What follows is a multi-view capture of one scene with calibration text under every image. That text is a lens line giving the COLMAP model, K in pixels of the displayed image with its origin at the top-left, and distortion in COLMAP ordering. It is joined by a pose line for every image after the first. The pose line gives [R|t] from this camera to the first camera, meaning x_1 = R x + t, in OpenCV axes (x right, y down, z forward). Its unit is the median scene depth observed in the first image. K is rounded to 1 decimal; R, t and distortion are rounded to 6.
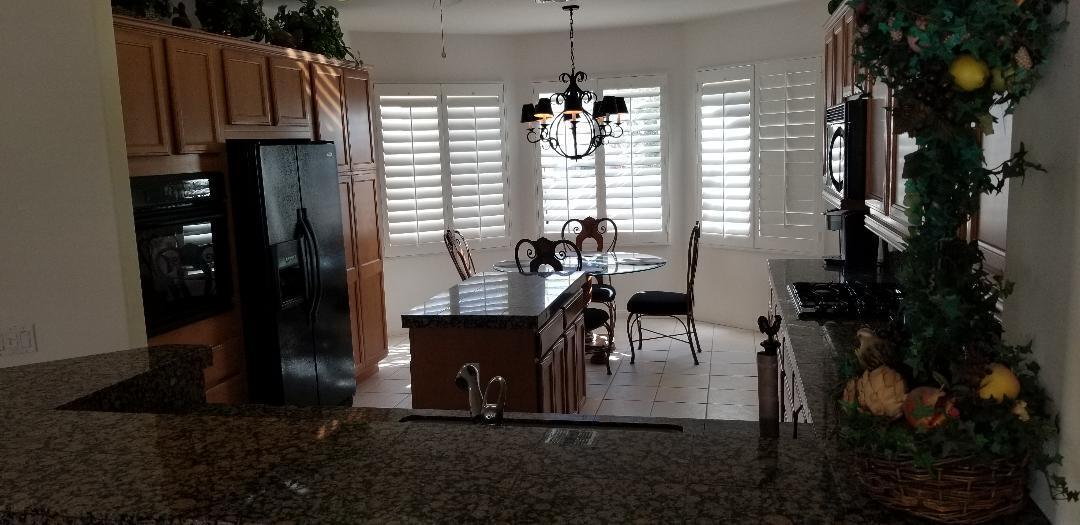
lens RADIAL K [[839.8, 0, 536.1], [0, 839.8, 260.7], [0, 0, 1]] dist [0.069983, 0.000163]
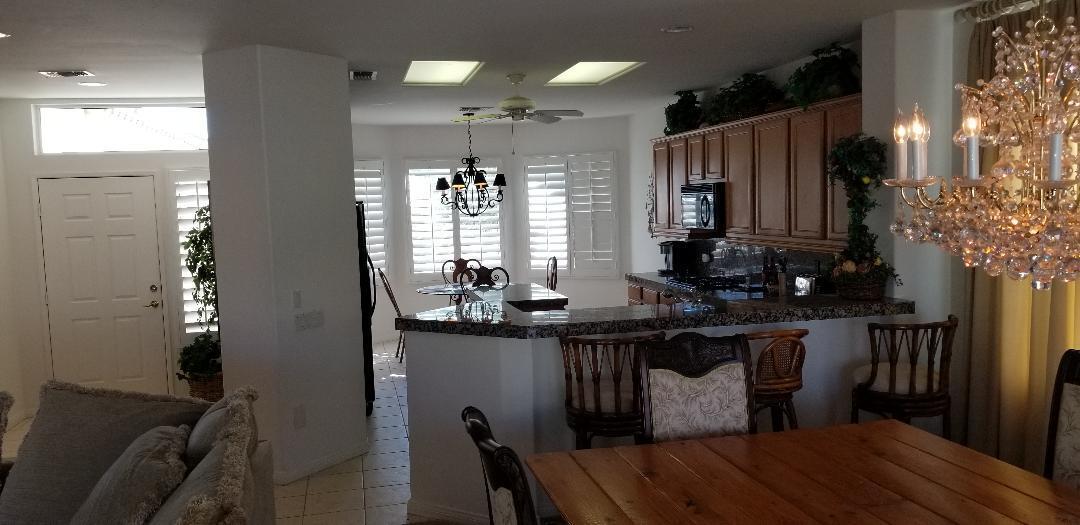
lens RADIAL K [[839.8, 0, 544.7], [0, 839.8, 271.7], [0, 0, 1]] dist [0.069983, 0.000163]
pose [[0.892237, -0.029323, 0.450615, -0.456696], [0.060522, 0.996652, -0.054980, 0.056759], [-0.447494, 0.076327, 0.891024, -0.310763]]
